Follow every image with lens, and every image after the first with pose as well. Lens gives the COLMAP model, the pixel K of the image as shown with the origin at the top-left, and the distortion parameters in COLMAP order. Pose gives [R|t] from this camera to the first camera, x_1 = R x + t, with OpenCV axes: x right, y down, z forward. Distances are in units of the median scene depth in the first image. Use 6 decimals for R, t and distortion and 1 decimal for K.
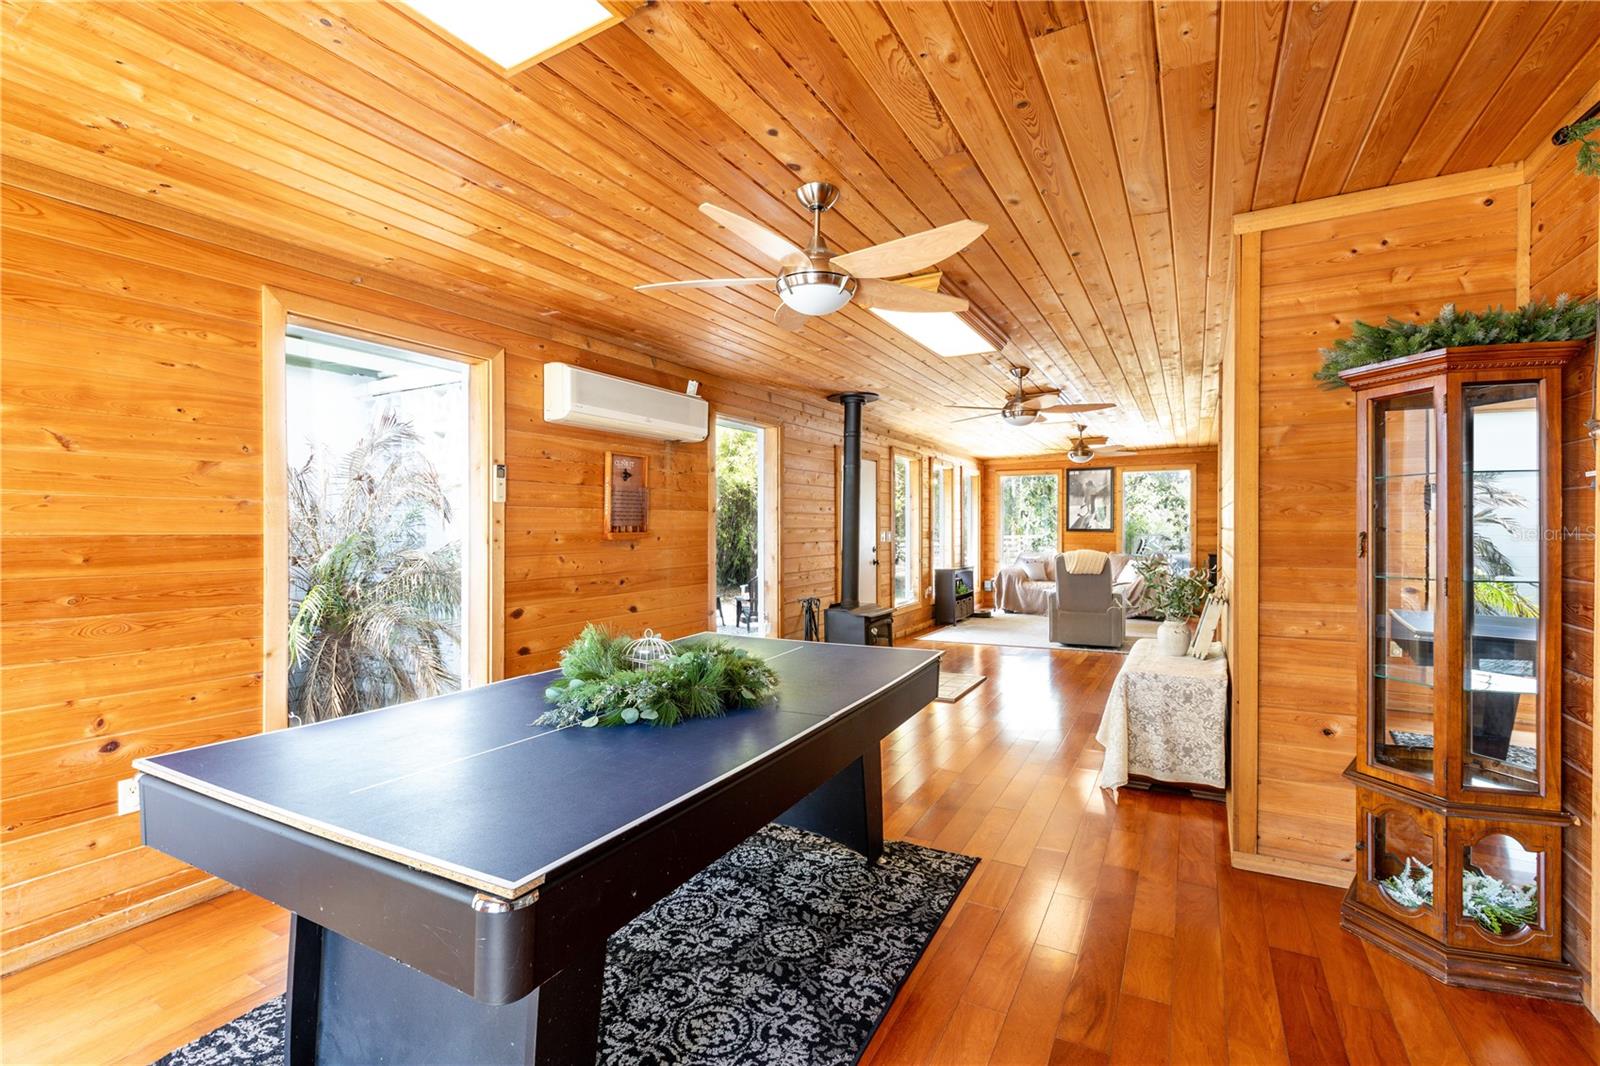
lens RADIAL K [[718.8, 0, 792.0], [0, 718.8, 539.3], [0, 0, 1]] dist [0.002370, -0.000636]
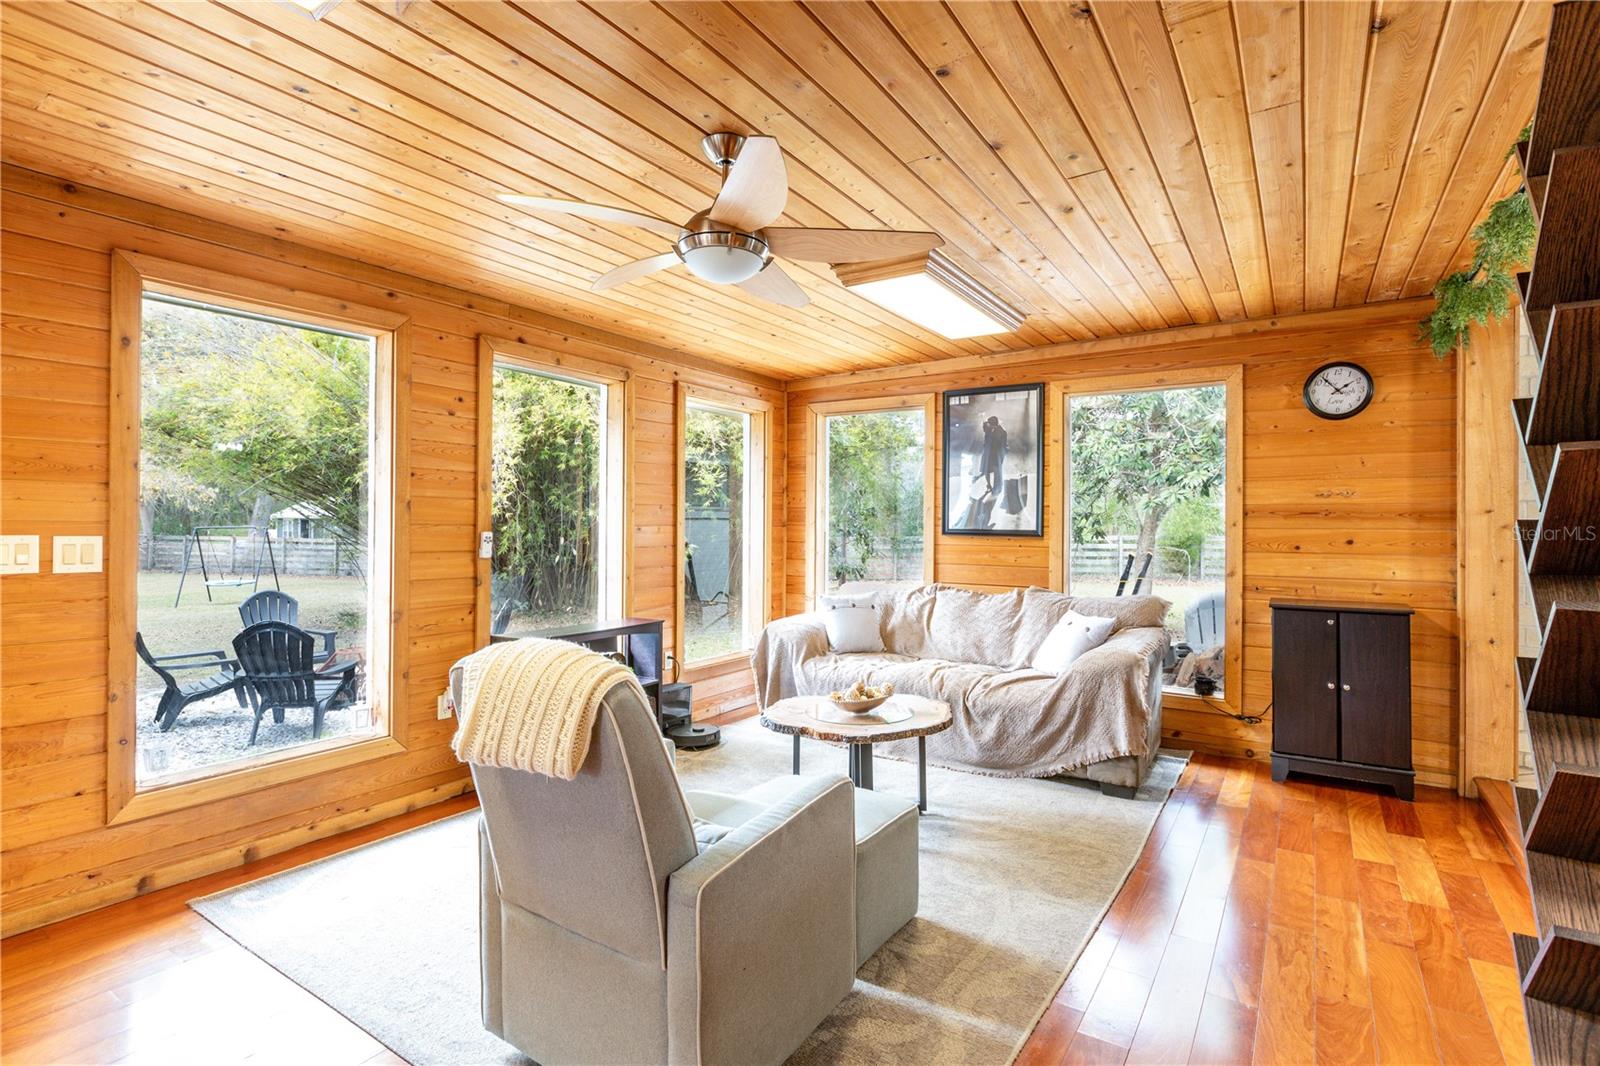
lens RADIAL K [[747.0, 0, 811.5], [0, 747.0, 527.4], [0, 0, 1]] dist [-0.002093, 0.000204]
pose [[0.995758, 0.009955, -0.091467, 0.353375], [-0.010732, 0.999910, -0.008011, -0.011639], [0.091379, 0.008958, 0.995776, 0.556716]]
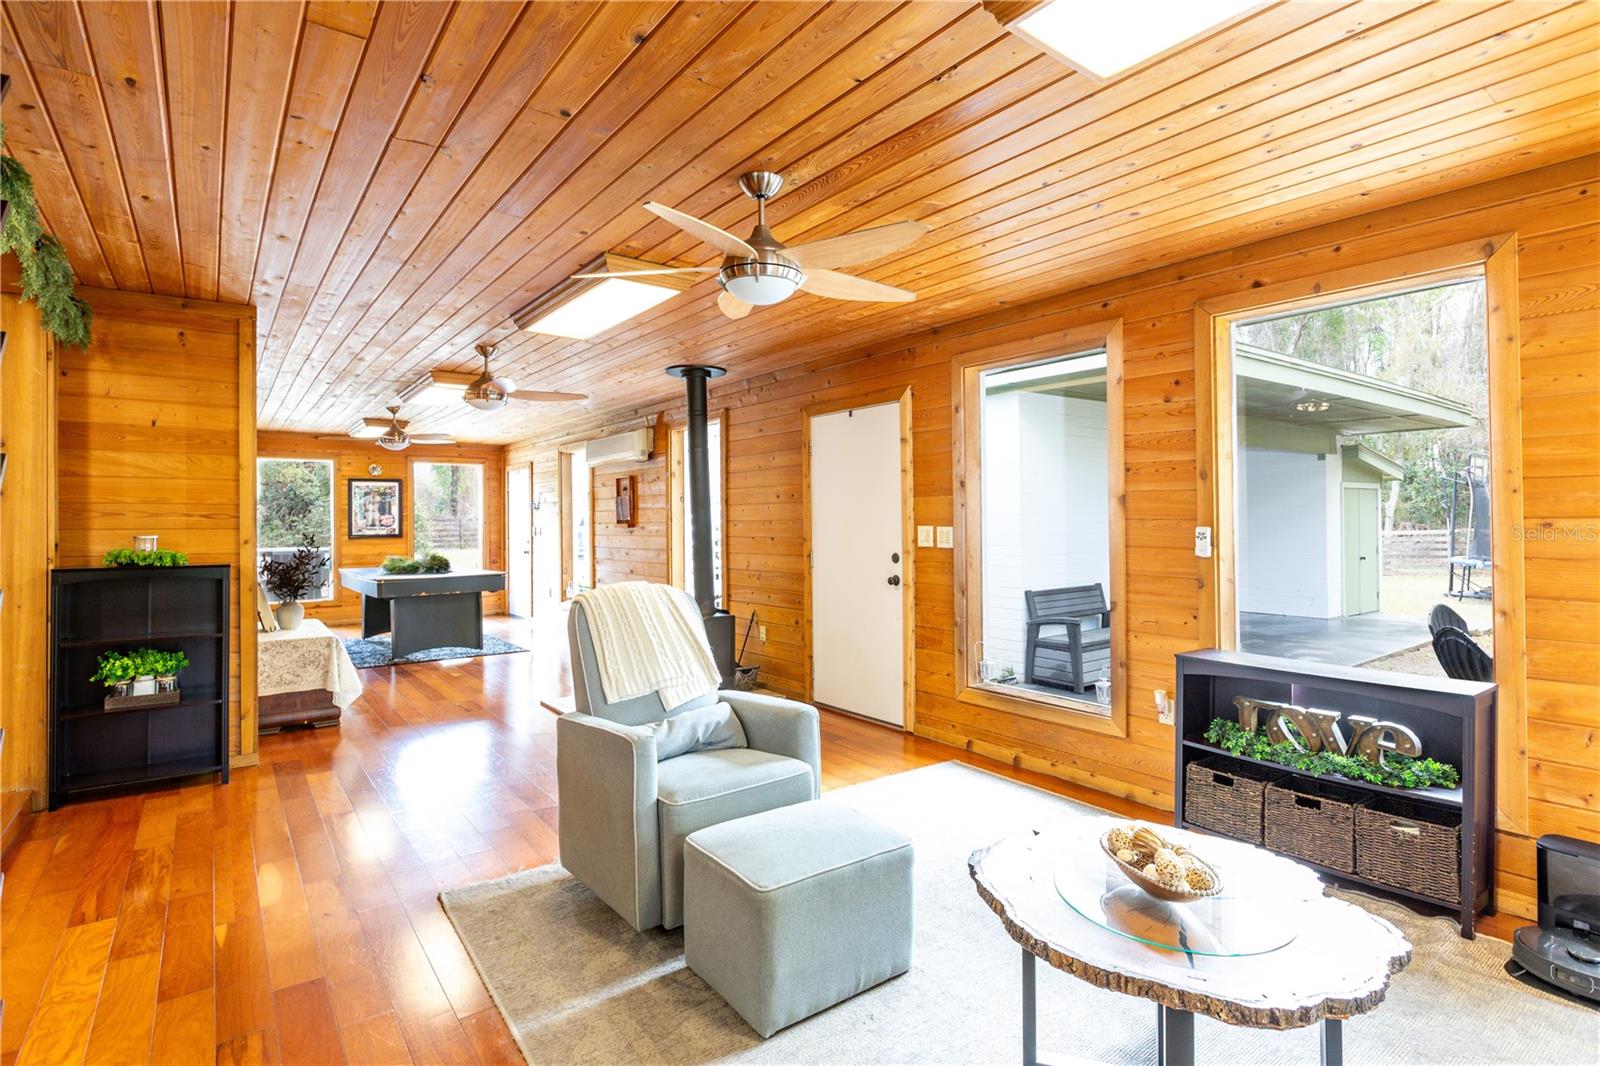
lens RADIAL K [[782.3, 0, 786.8], [0, 782.3, 508.0], [0, 0, 1]] dist [0.002198, 0.000854]
pose [[-0.421069, 0.002207, -0.907026, 0.530119], [0.003049, 0.999995, 0.001018, -0.019307], [0.907024, -0.002337, -0.421073, 0.873169]]
